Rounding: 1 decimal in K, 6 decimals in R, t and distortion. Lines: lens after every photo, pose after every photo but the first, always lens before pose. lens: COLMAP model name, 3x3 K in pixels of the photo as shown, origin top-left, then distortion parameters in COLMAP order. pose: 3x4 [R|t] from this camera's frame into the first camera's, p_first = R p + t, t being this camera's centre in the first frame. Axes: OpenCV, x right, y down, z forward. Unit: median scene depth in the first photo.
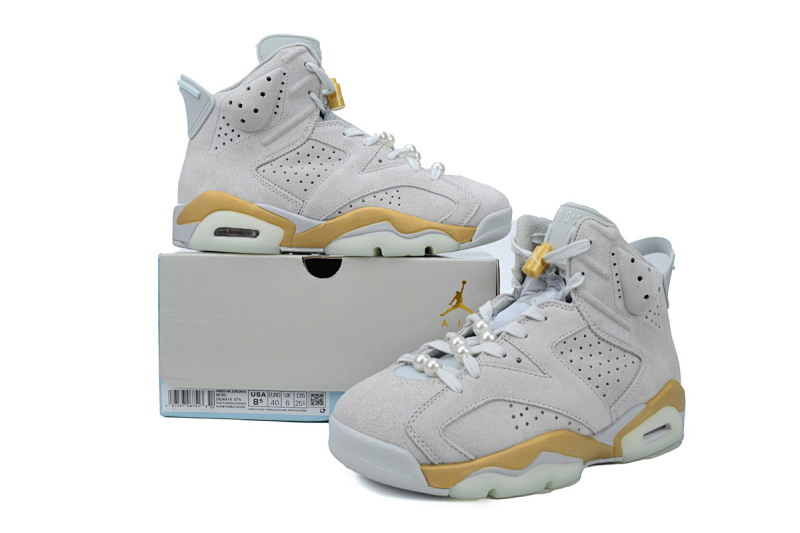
lens RADIAL K [[648.5, 0, 402.4], [0, 648.5, 261.7], [0, 0, 1]] dist [-0.005364, -0.004774]
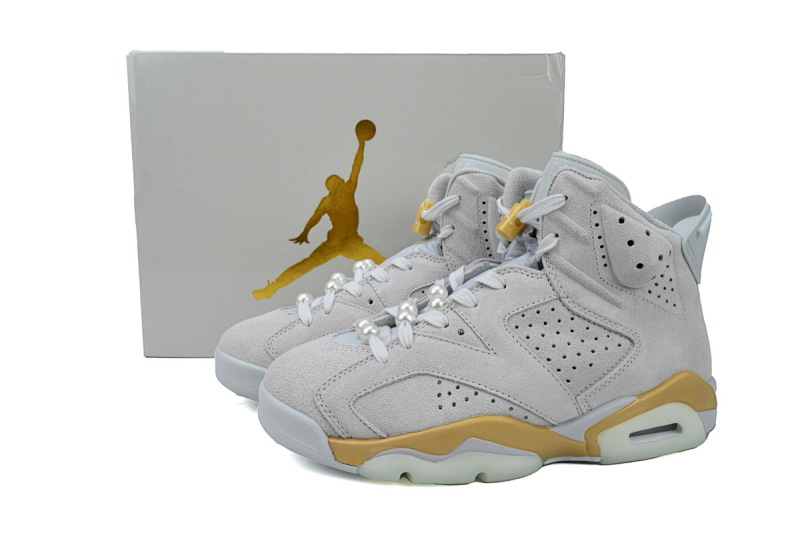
lens RADIAL K [[648.5, 0, 399.2], [0, 648.5, 267.9], [0, 0, 1]] dist [-0.005364, -0.004774]
pose [[0.956892, 0.033941, -0.288453, 0.338013], [-0.021547, 0.998707, 0.046033, 0.026905], [0.289643, -0.037834, 0.956387, 0.142946]]
